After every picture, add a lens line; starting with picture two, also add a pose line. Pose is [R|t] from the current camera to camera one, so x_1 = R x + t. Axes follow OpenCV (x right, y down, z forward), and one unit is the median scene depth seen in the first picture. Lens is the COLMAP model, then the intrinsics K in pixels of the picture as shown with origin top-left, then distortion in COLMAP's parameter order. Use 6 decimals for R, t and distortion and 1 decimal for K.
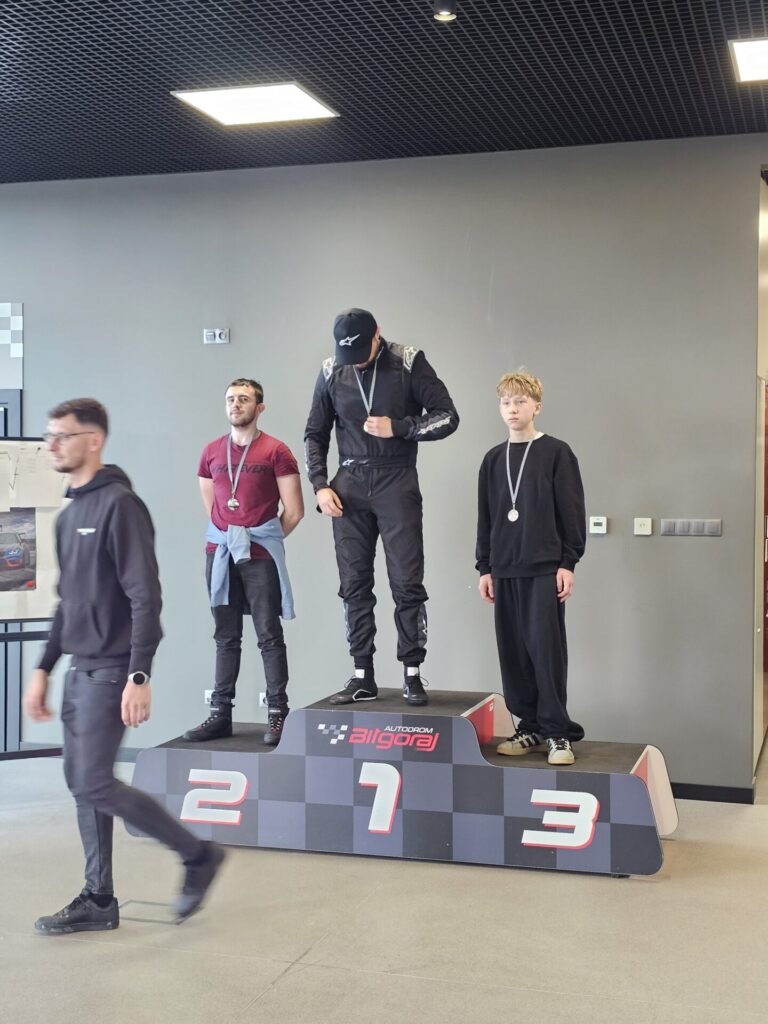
lens RADIAL K [[1460.1, 0, 381.0], [0, 1460.1, 522.4], [0, 0, 1]] dist [0.114957, -0.320494]
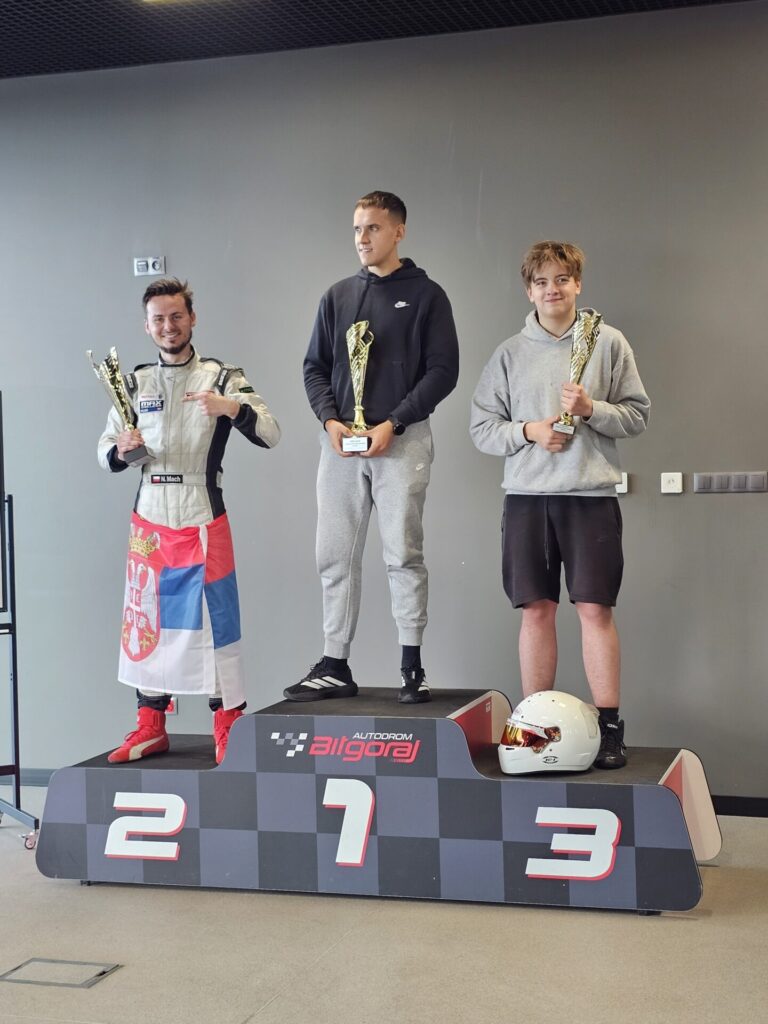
lens RADIAL K [[1663.2, 0, 380.9], [0, 1663.2, 511.0], [0, 0, 1]] dist [0.102088, -0.225526]
pose [[0.999701, -0.023969, -0.004807, 0.025139], [0.023971, 0.999713, 0.000334, 0.017238], [0.004798, -0.000449, 0.999988, 0.084057]]
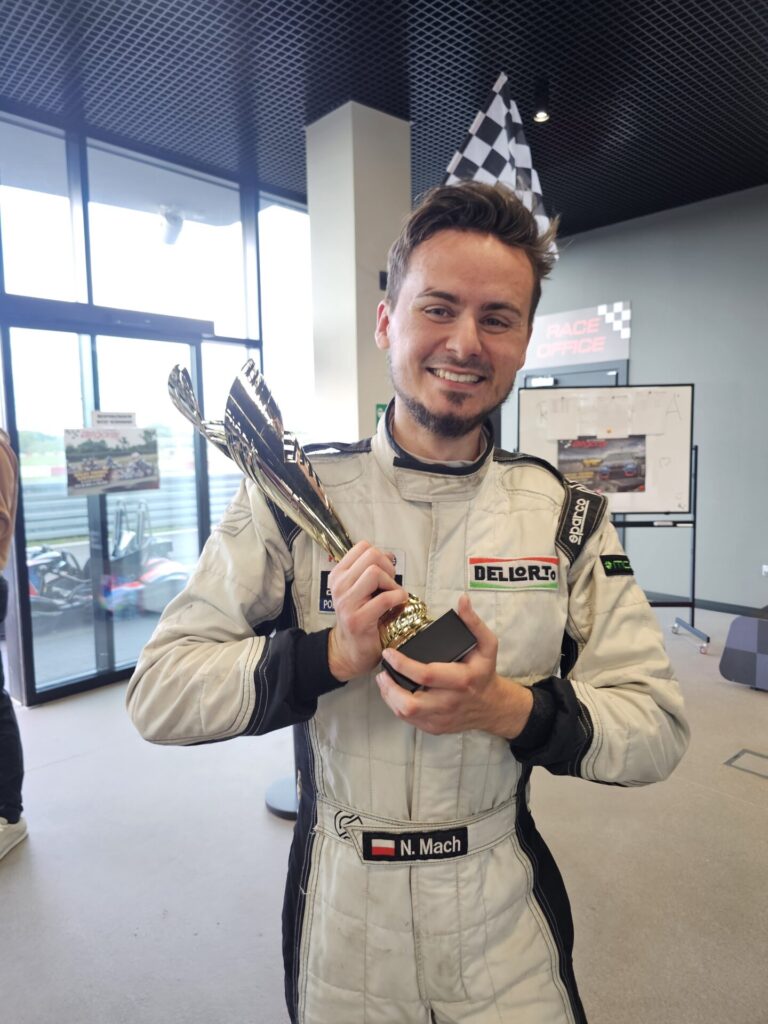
lens RADIAL K [[707.0, 0, 370.4], [0, 707.0, 507.8], [0, 0, 1]] dist [0.024520, 0.000496]
pose [[0.854478, 0.030598, -0.518585, -0.120521], [0.009362, 0.997195, 0.074263, 0.008284], [0.519403, -0.068311, 0.851795, 0.310578]]
